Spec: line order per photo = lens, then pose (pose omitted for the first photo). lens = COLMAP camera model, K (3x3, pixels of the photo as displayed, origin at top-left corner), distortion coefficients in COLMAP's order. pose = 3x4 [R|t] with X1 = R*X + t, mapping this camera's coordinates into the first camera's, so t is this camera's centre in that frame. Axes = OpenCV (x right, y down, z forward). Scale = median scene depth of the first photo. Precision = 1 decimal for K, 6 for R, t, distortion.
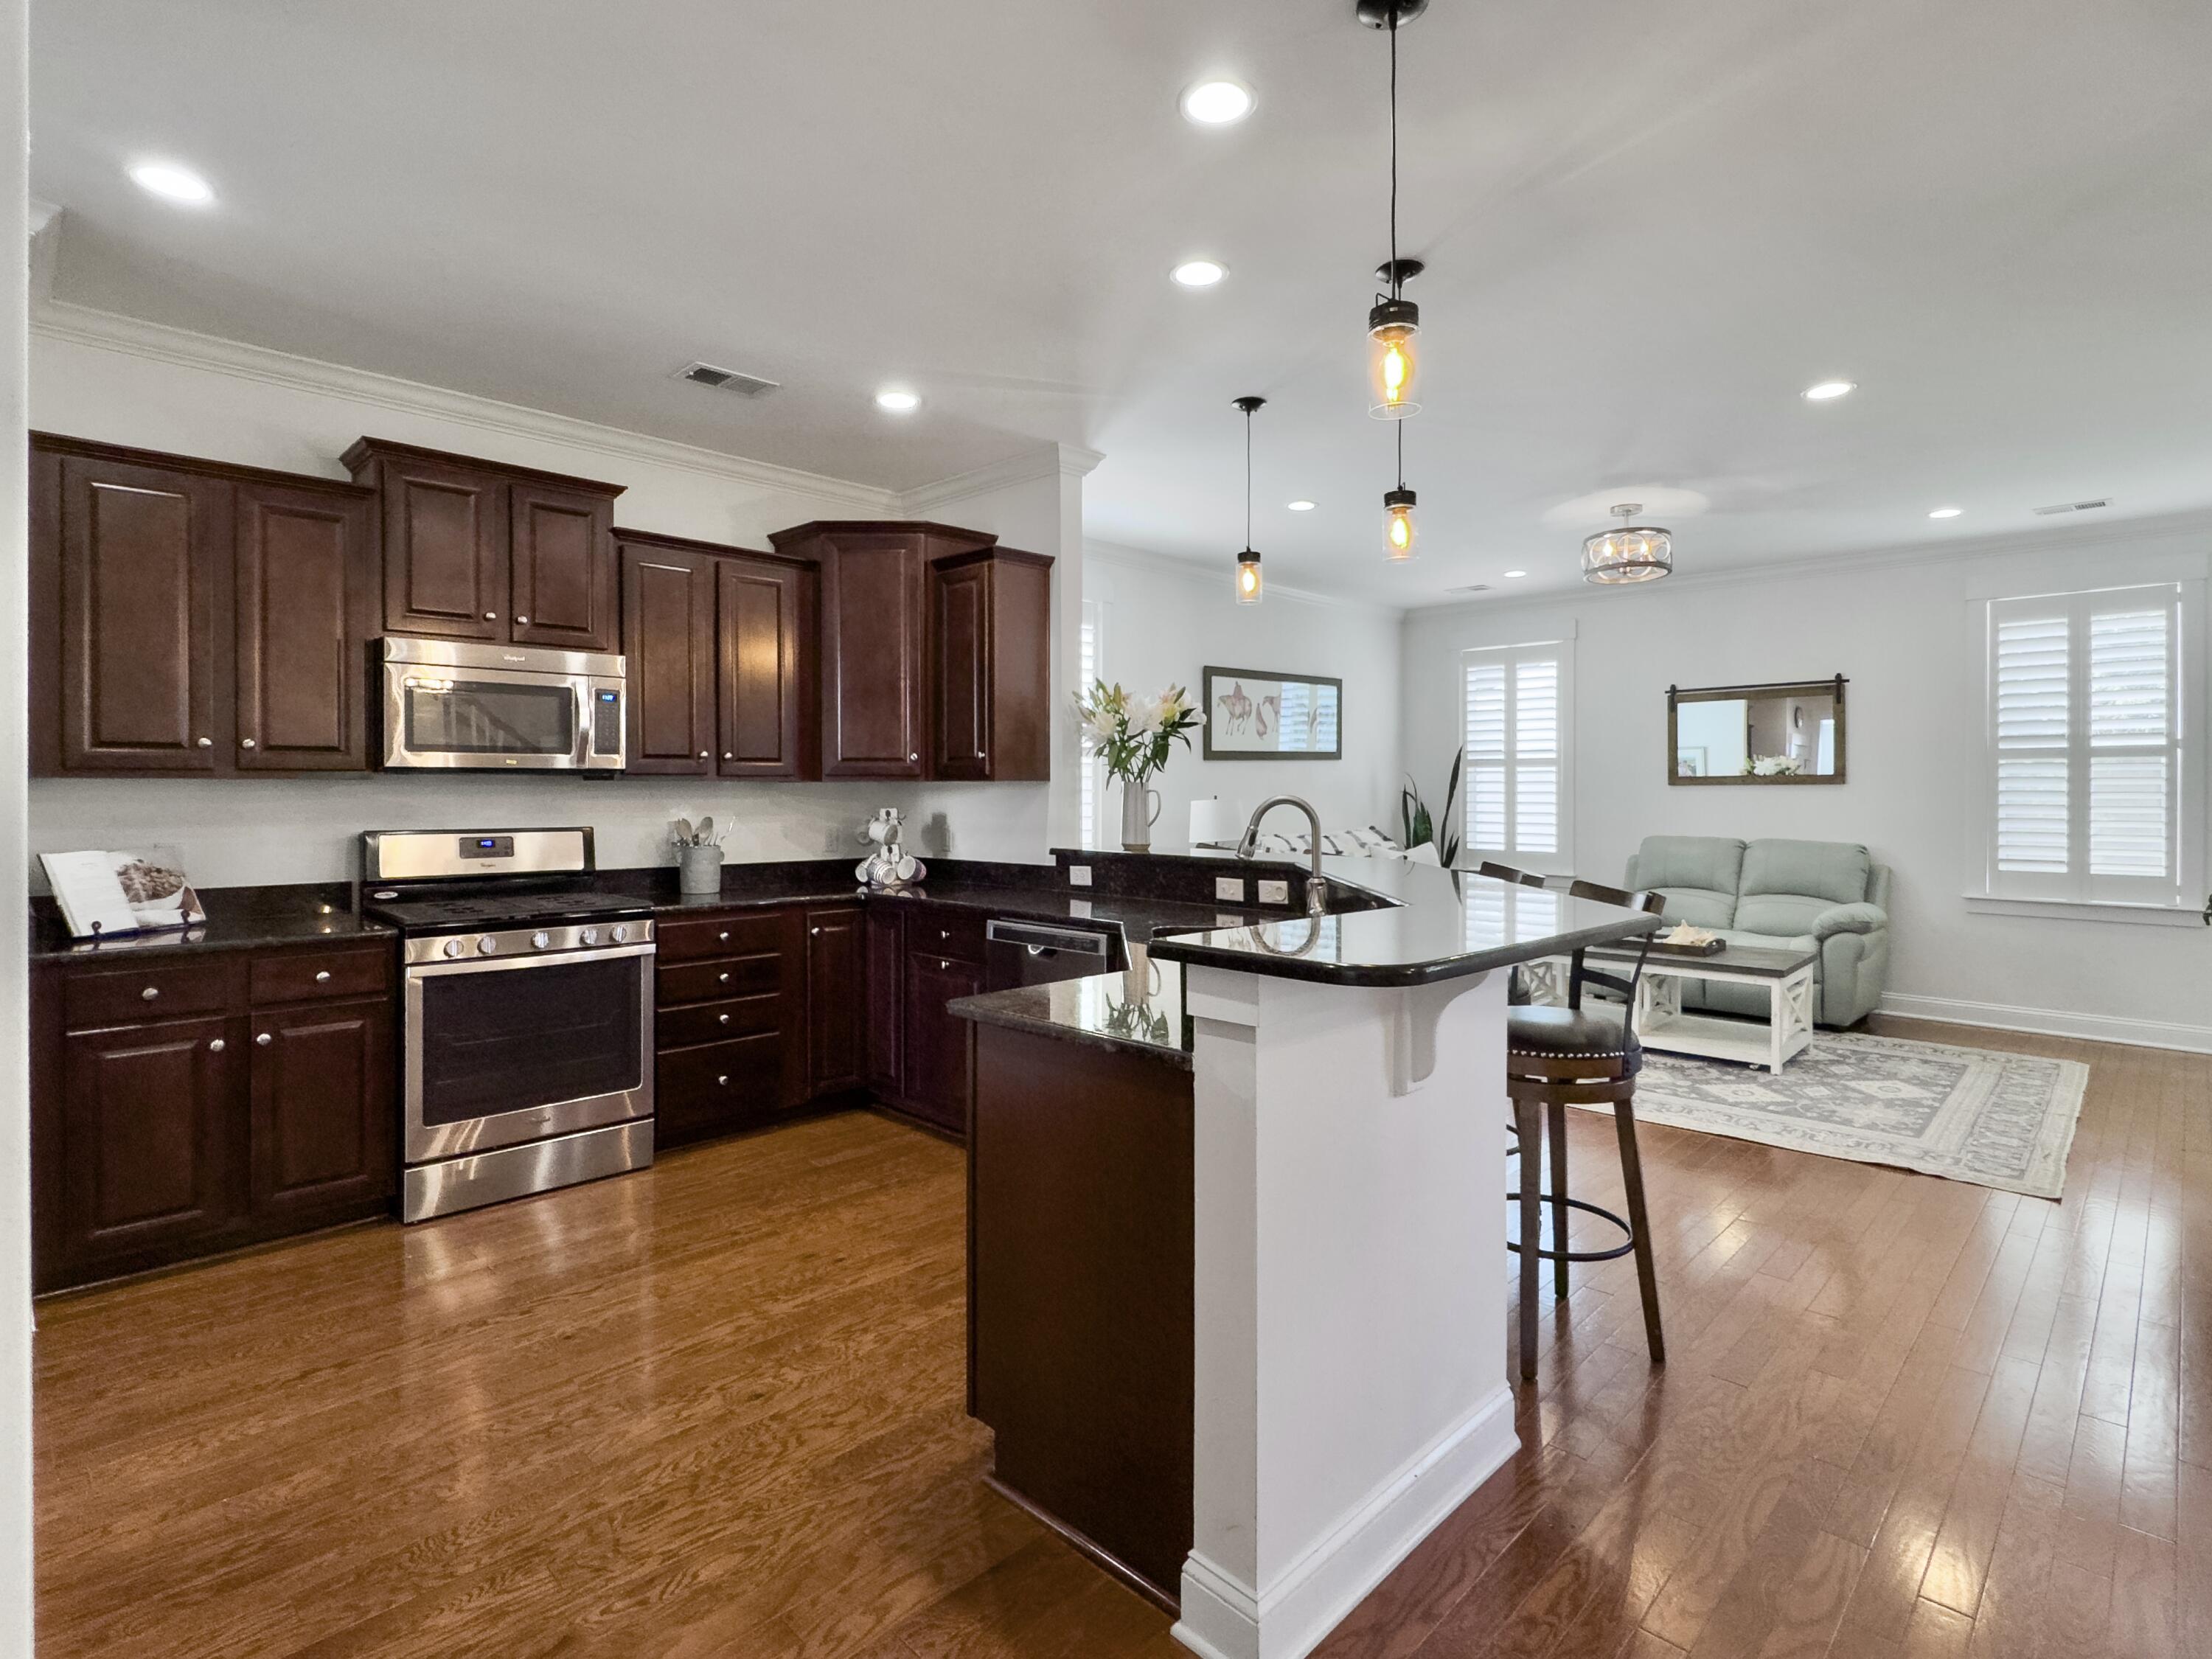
lens RADIAL K [[1122.5, 0, 1107.4], [0, 1122.5, 796.2], [0, 0, 1]] dist [0.002561, 0.000261]
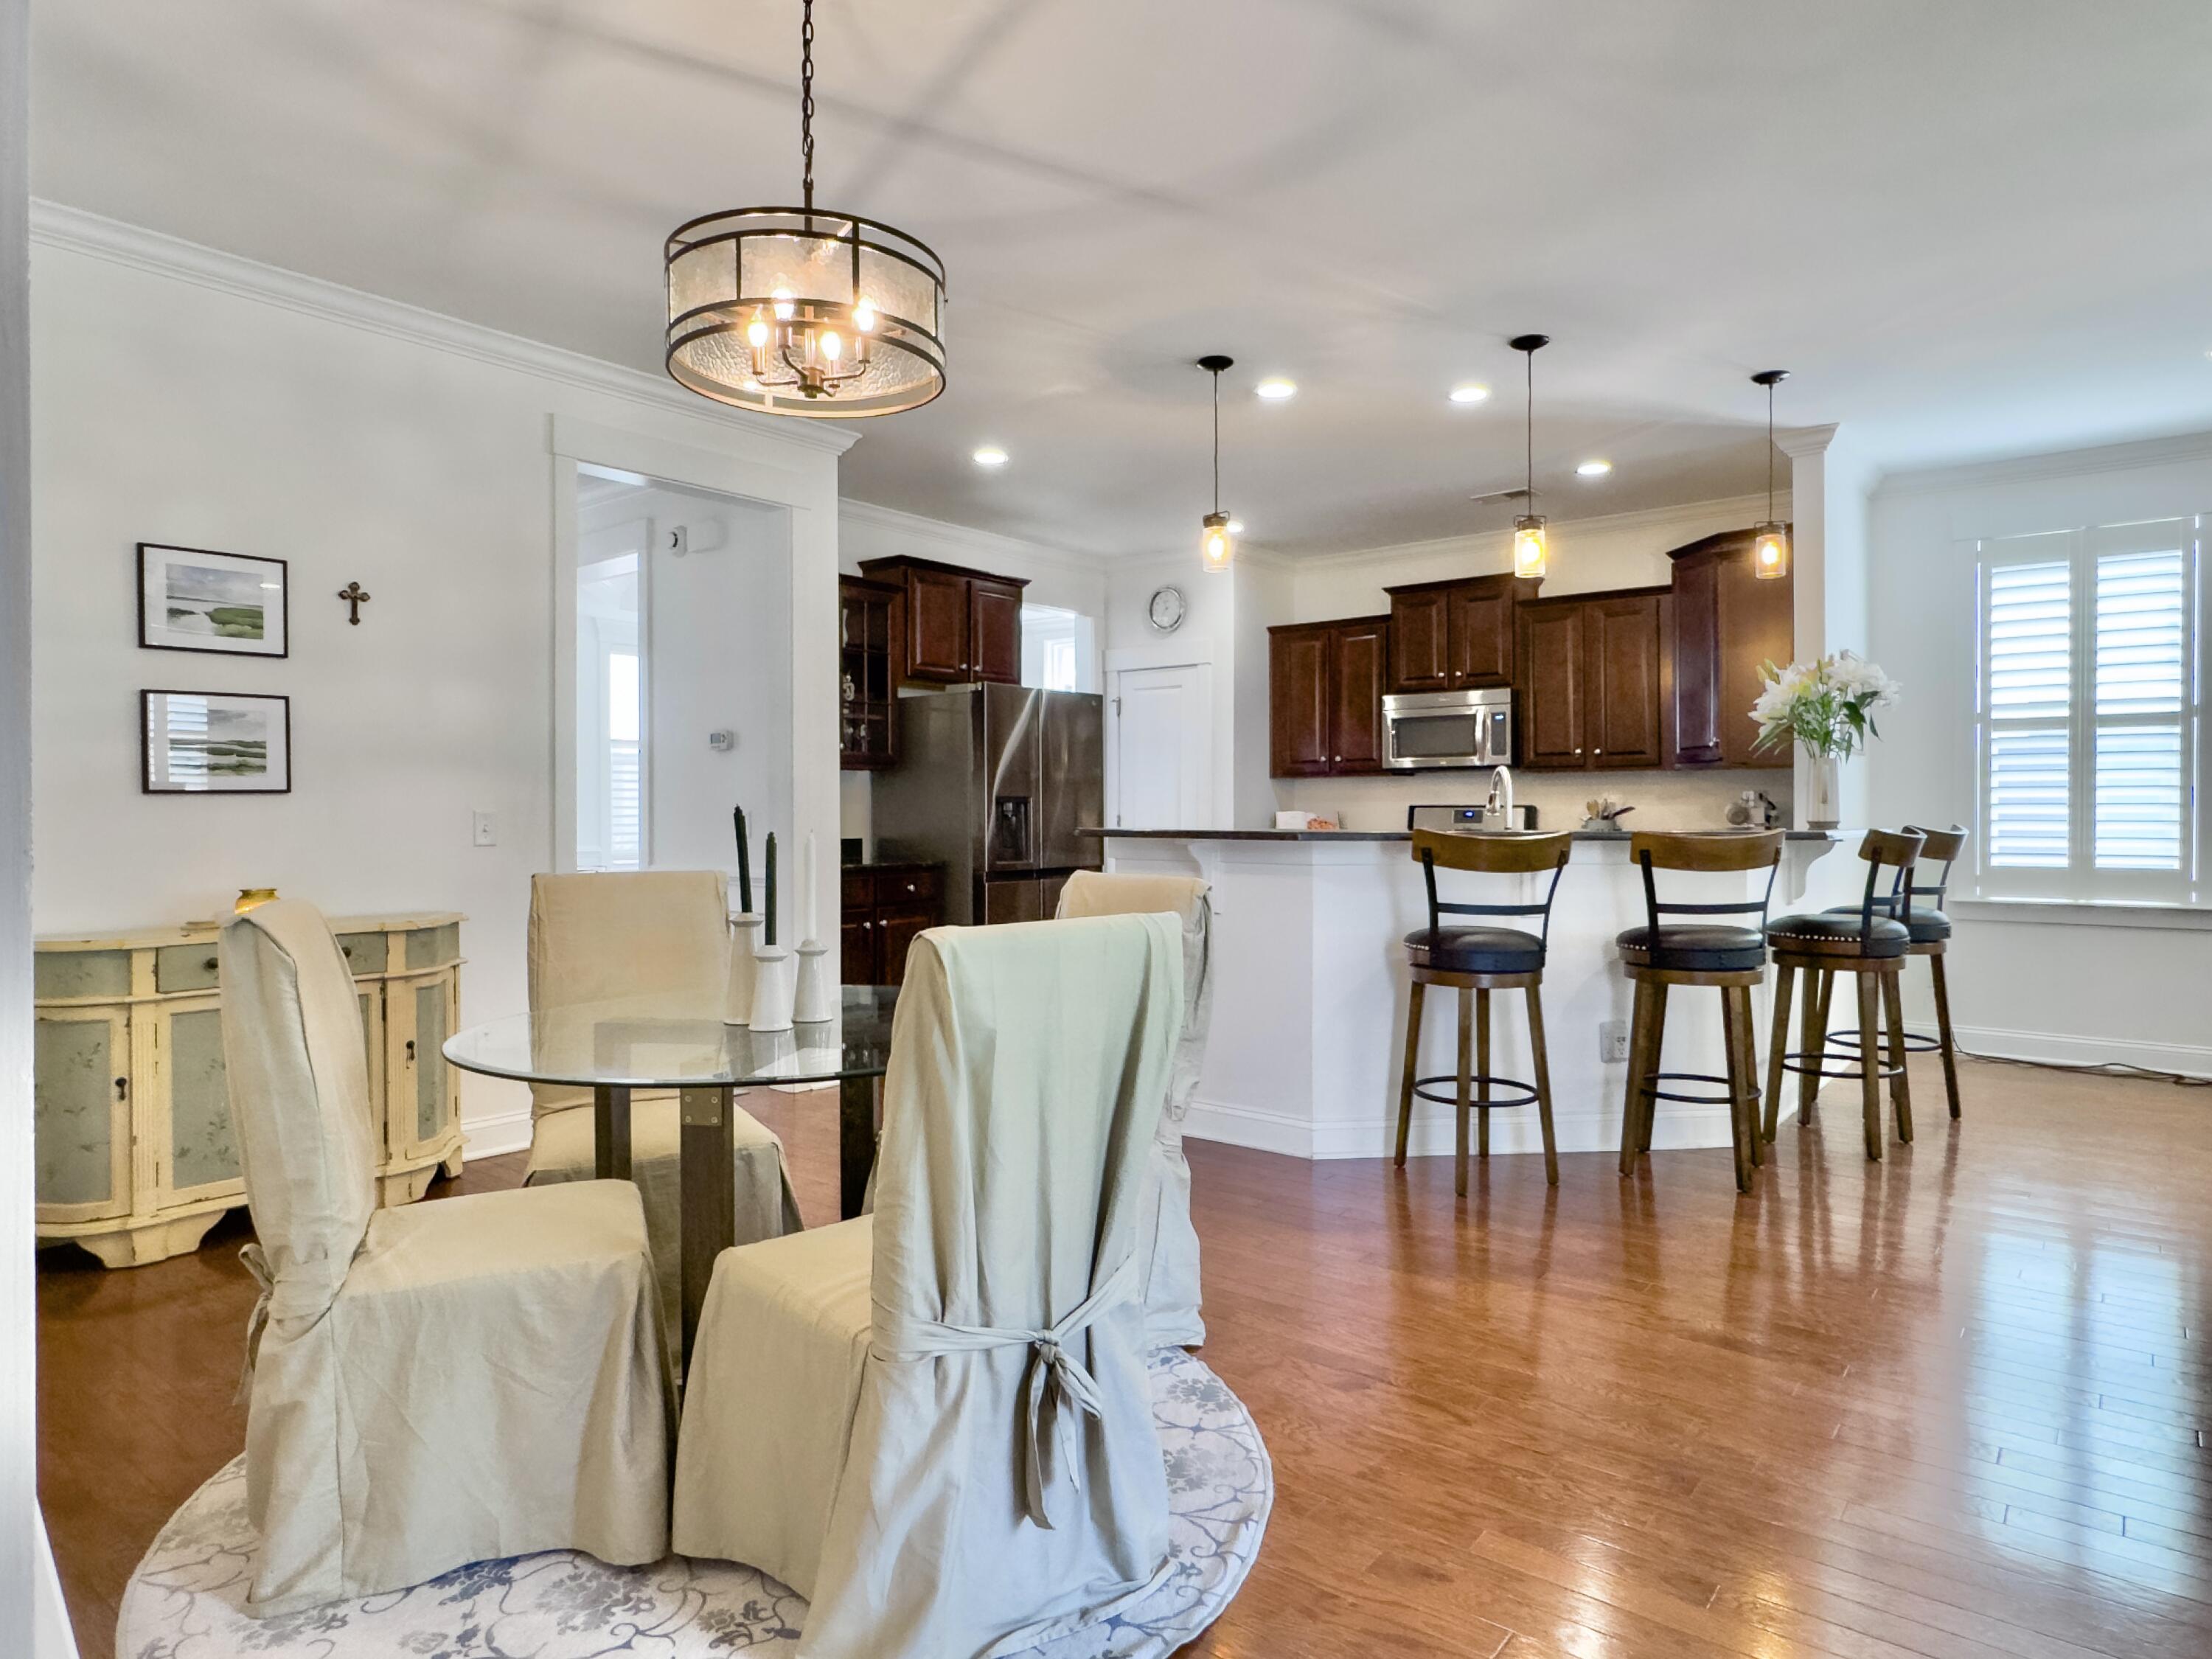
lens RADIAL K [[1333.2, 0, 1091.5], [0, 1333.2, 818.4], [0, 0, 1]] dist [-0.012314, 0.005279]
pose [[0.097718, 0.003569, -0.995208, 1.219637], [-0.000667, 0.999994, 0.003521, 0.039710], [0.995214, 0.000320, 0.097719, 0.266331]]
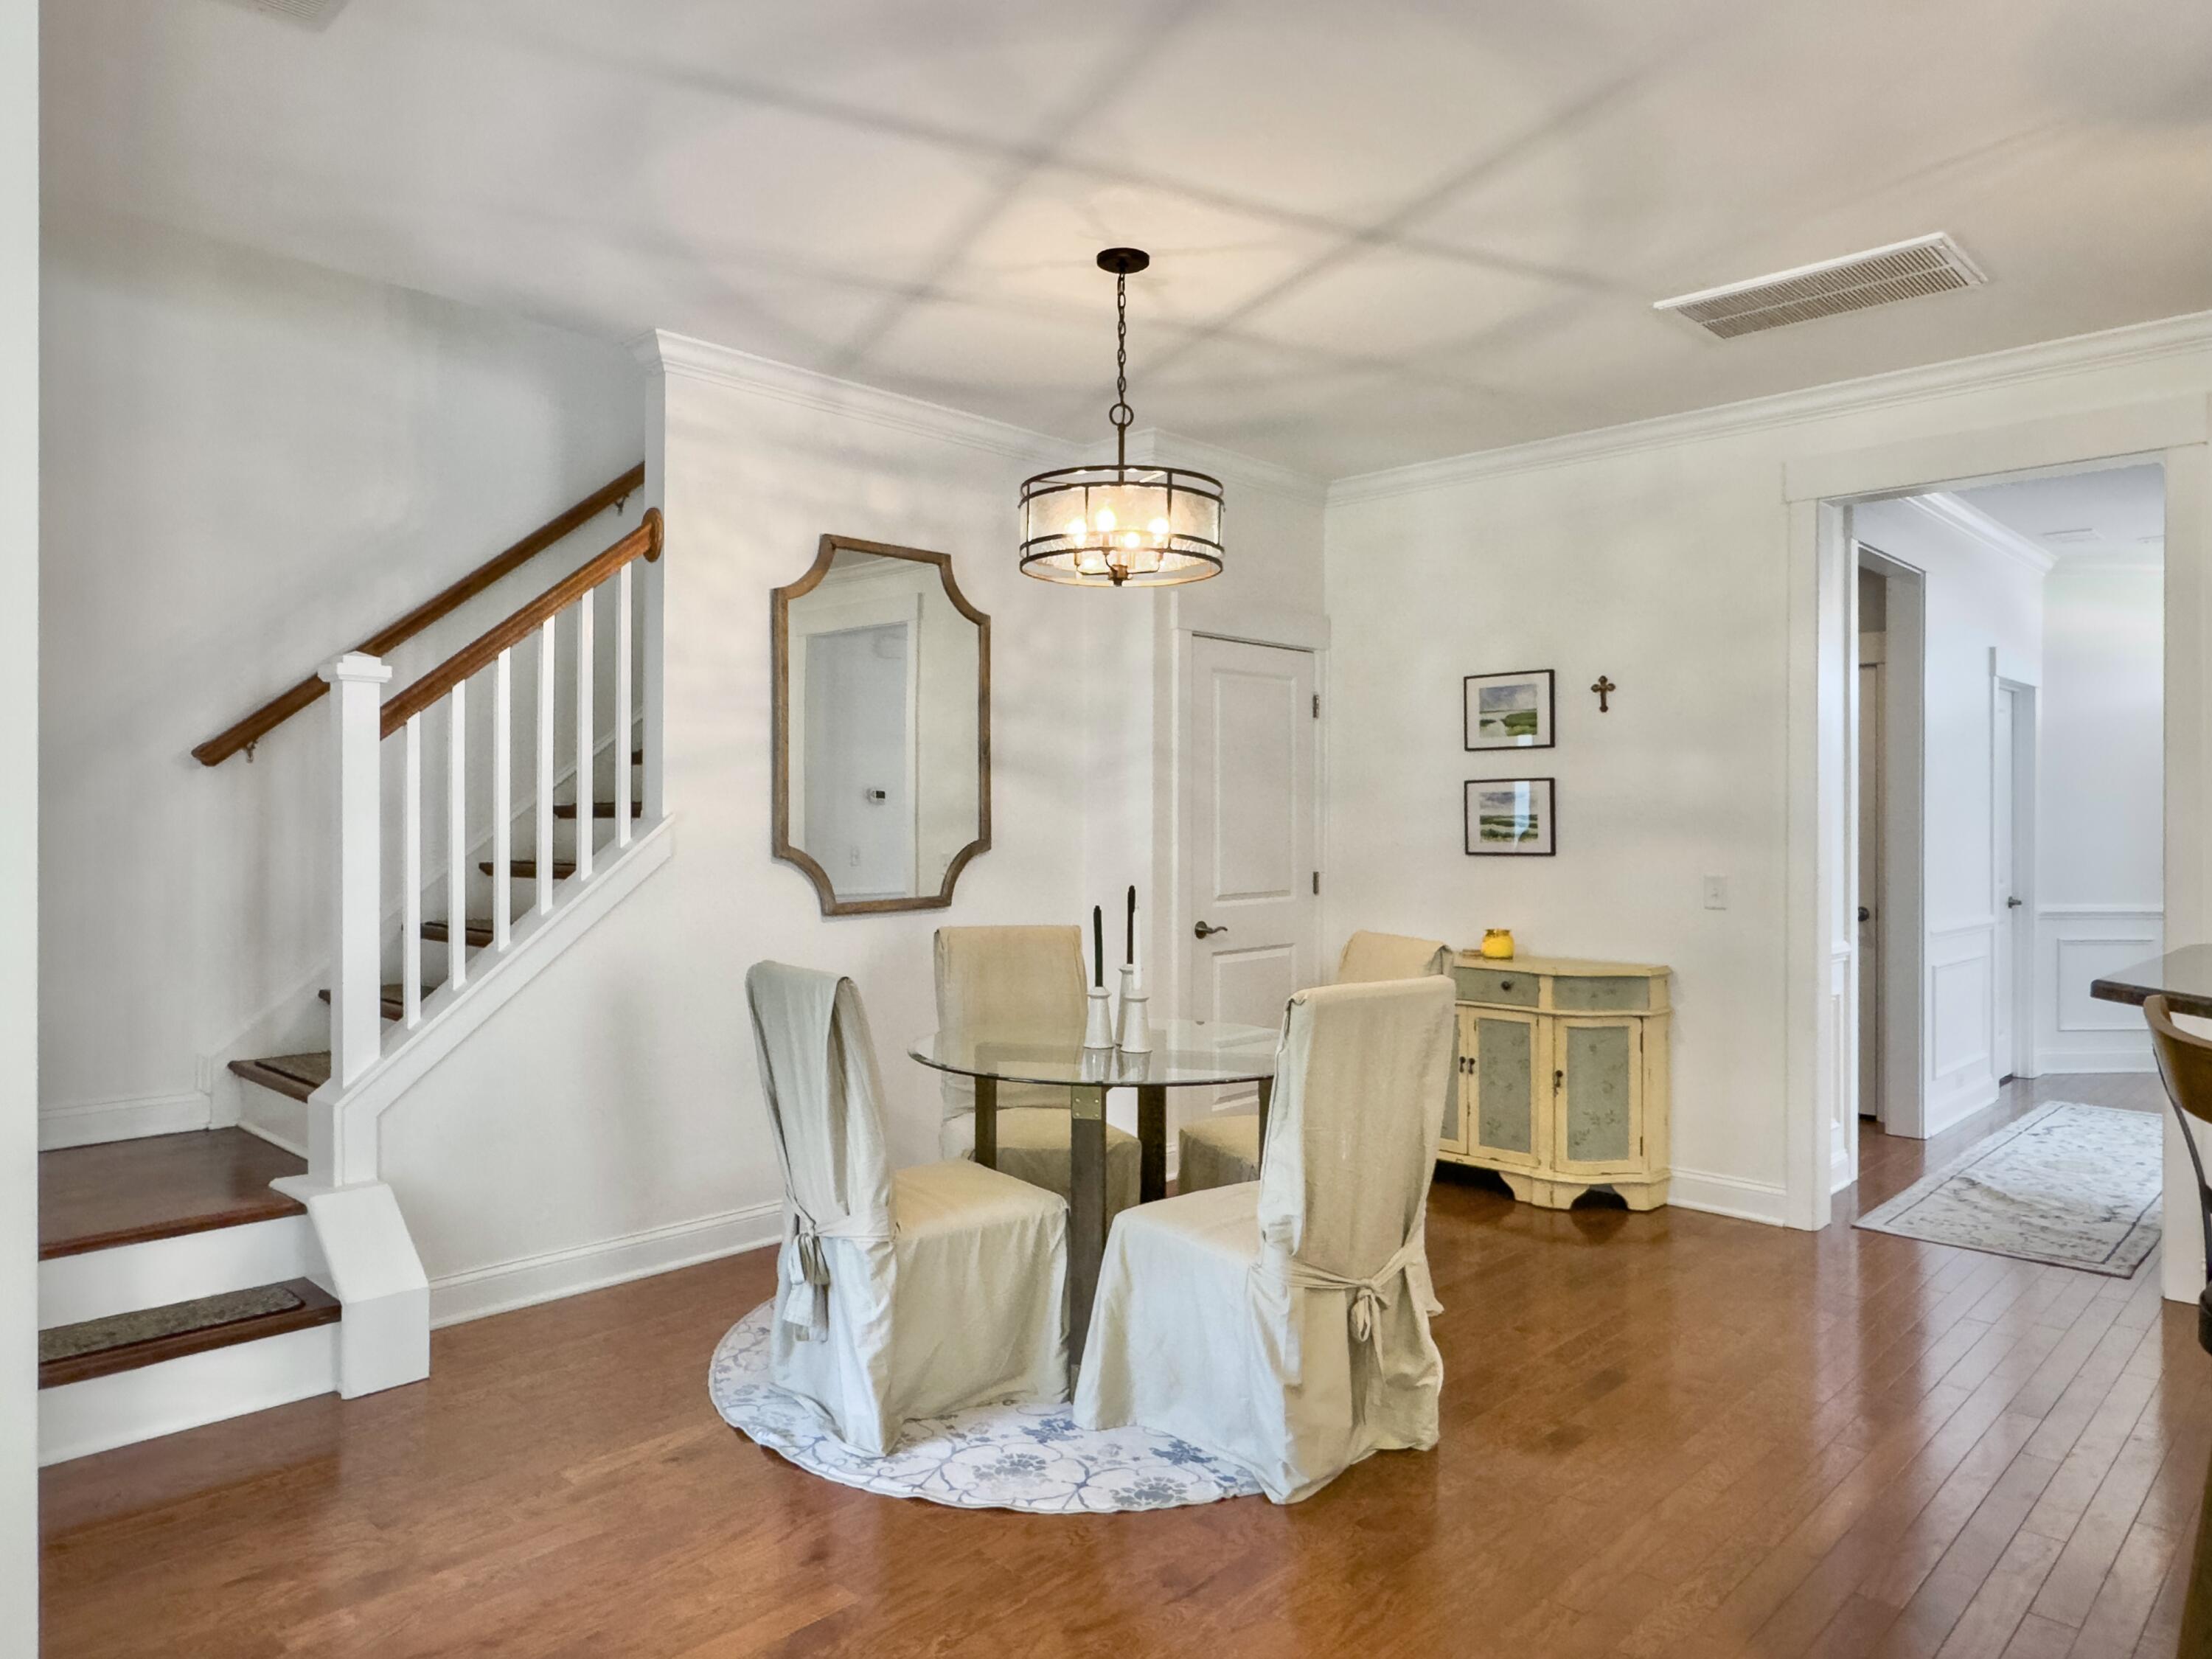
lens RADIAL K [[1430.4, 0, 1091.3], [0, 1430.4, 812.8], [0, 0, 1]] dist [-0.004887, 0.001618]
pose [[-0.999975, -0.004389, -0.005595, 0.638159], [-0.004371, 0.999985, -0.003268, -0.006709], [0.005609, -0.003243, -0.999979, 1.056404]]
